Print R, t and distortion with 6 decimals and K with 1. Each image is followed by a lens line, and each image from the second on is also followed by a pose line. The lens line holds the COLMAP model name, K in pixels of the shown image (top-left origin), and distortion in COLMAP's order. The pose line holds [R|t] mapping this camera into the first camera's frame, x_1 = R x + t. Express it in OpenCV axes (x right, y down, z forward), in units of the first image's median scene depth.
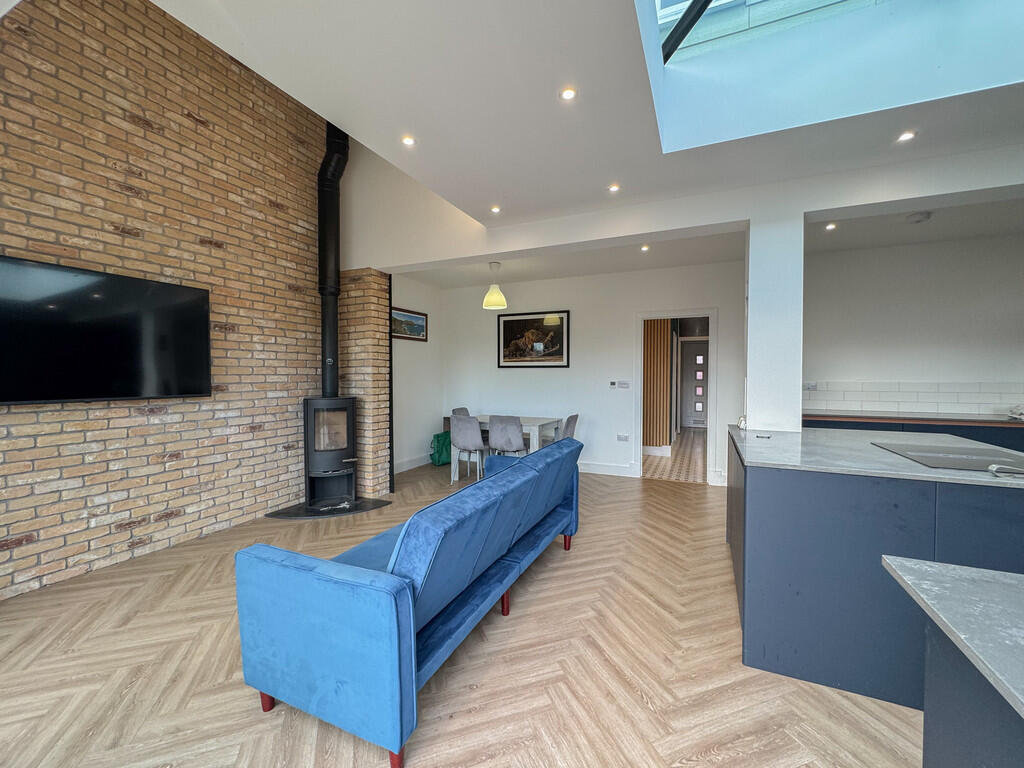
lens RADIAL K [[424.7, 0, 517.8], [0, 424.7, 384.7], [0, 0, 1]] dist [0.001798, 0.000467]
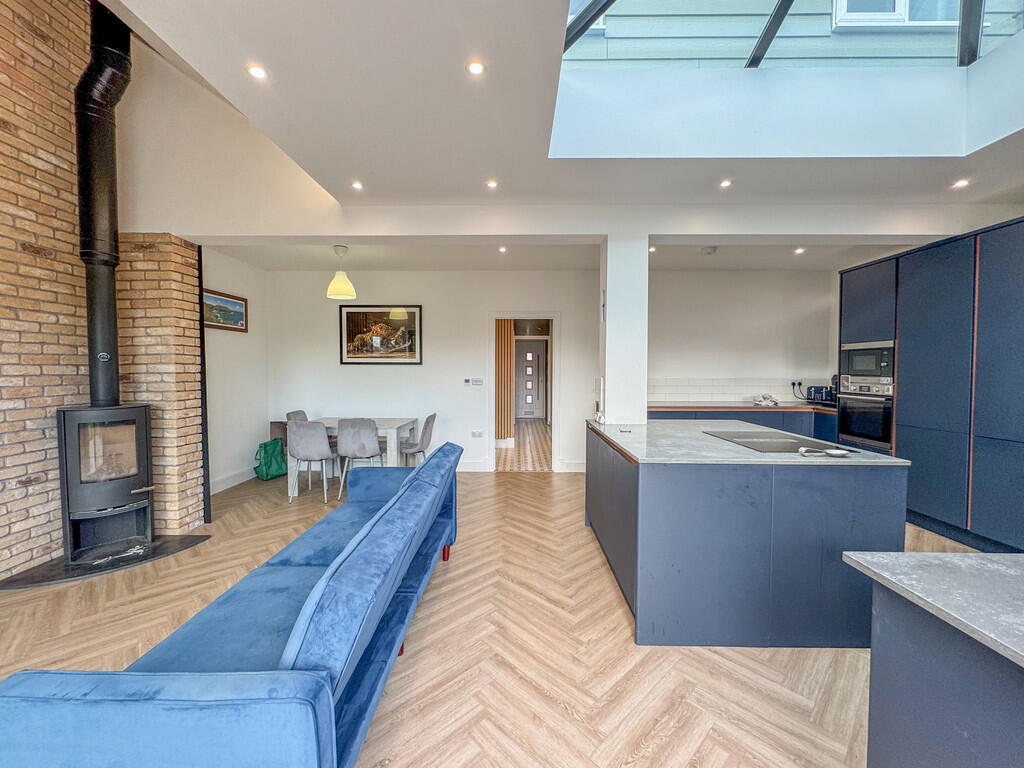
lens RADIAL K [[411.0, 0, 512.0], [0, 411.0, 384.0], [0, 0, 1]] dist [0.000320, 0.000346]
pose [[0.917995, -0.014440, 0.396328, -0.083942], [0.008083, 0.999811, 0.017704, -0.015384], [-0.396509, -0.013049, 0.917938, 0.083040]]
